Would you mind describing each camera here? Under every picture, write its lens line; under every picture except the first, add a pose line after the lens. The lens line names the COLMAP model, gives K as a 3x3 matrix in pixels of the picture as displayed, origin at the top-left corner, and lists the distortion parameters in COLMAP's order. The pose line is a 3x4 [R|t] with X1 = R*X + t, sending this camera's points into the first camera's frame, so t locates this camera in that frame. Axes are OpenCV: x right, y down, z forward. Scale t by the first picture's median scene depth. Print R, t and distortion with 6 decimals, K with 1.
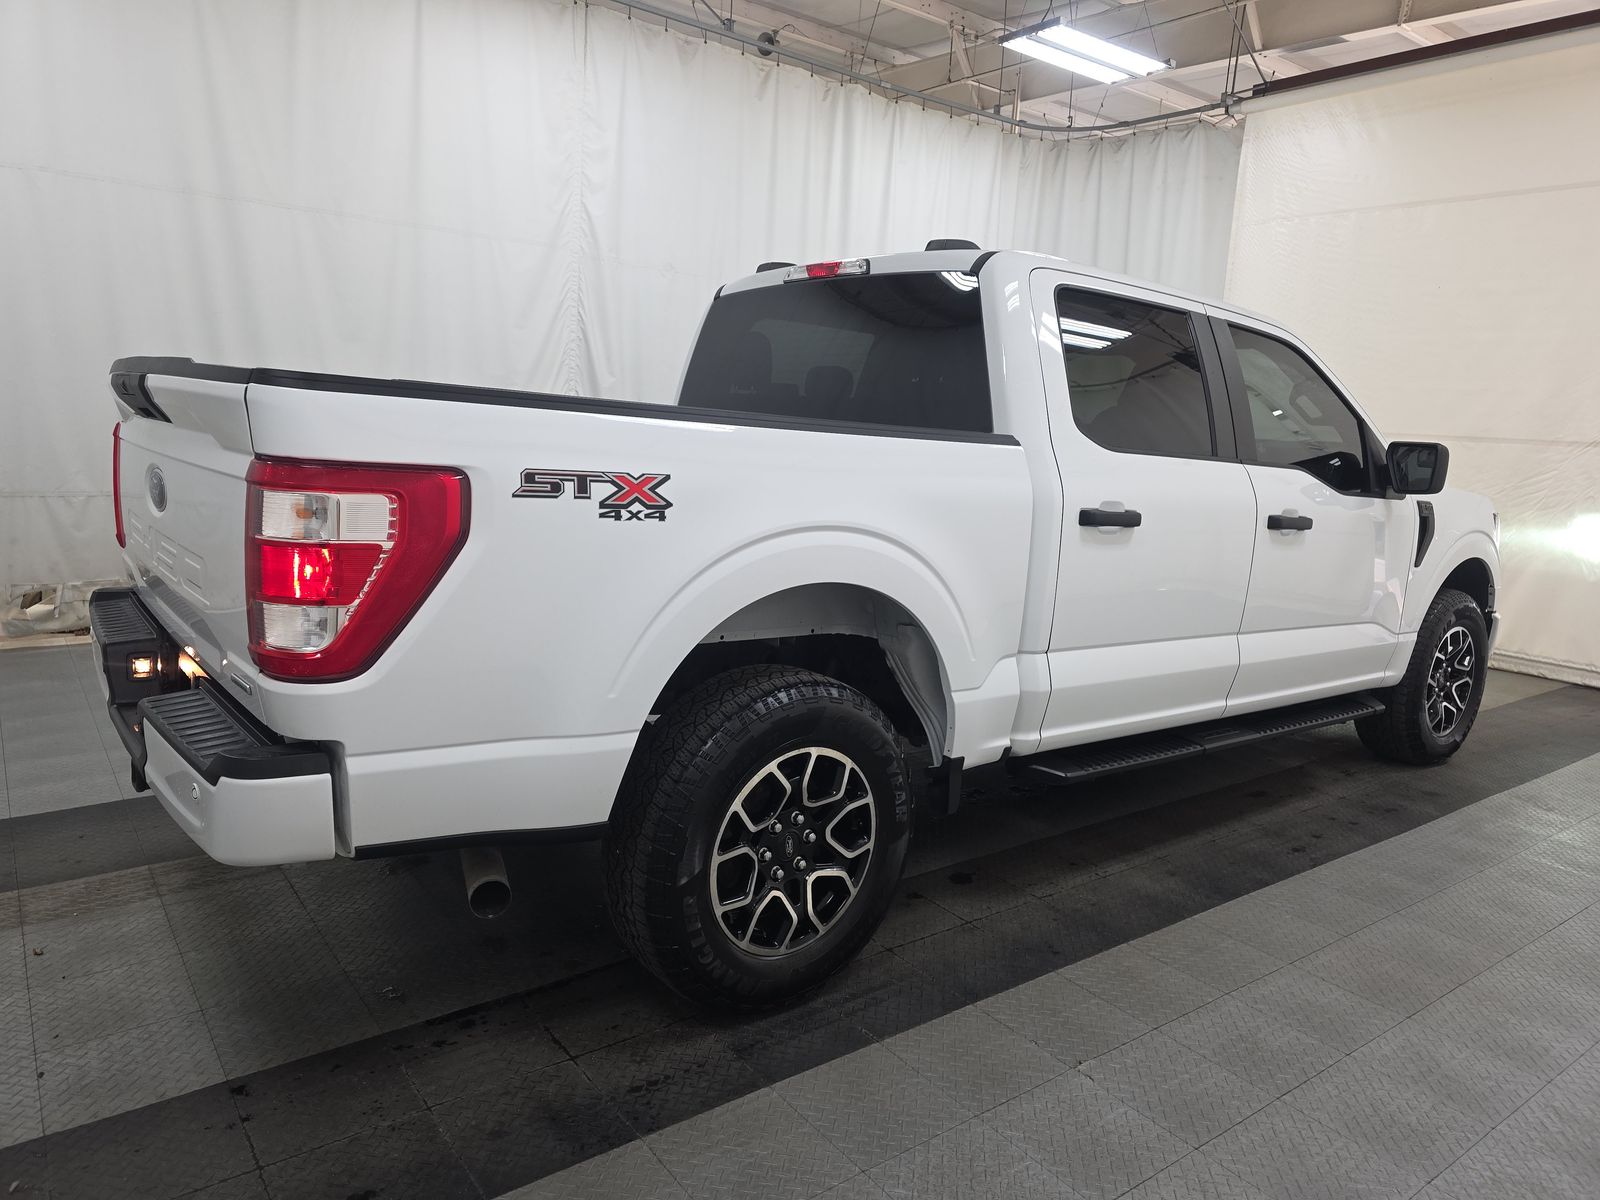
lens RADIAL K [[1137.9, 0, 804.1], [0, 1137.9, 588.1], [0, 0, 1]] dist [0.035223, -0.003193]
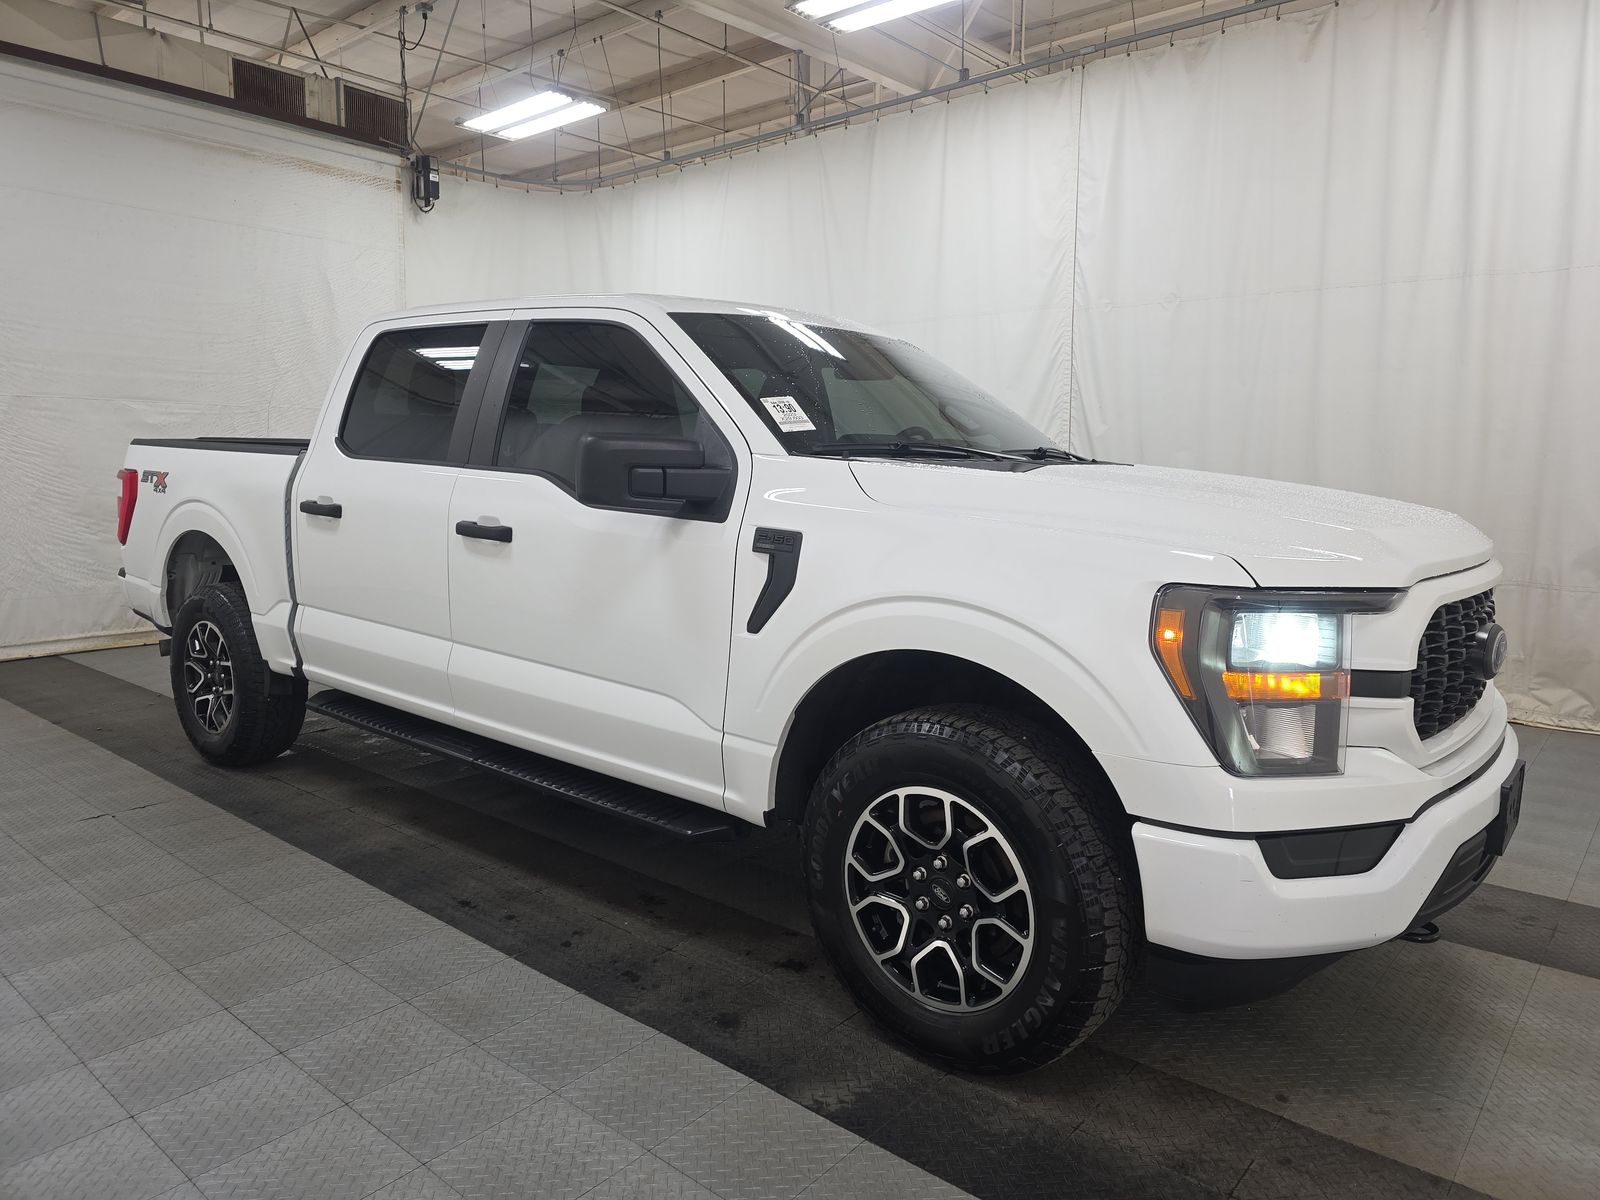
lens RADIAL K [[1137.9, 0, 804.1], [0, 1137.9, 588.1], [0, 0, 1]] dist [0.035223, -0.003193]
pose [[0.160472, 0.062675, -0.985049, 1.252371], [-0.140936, 0.989211, 0.039980, -0.084069], [0.976927, 0.132413, 0.167573, 1.004933]]
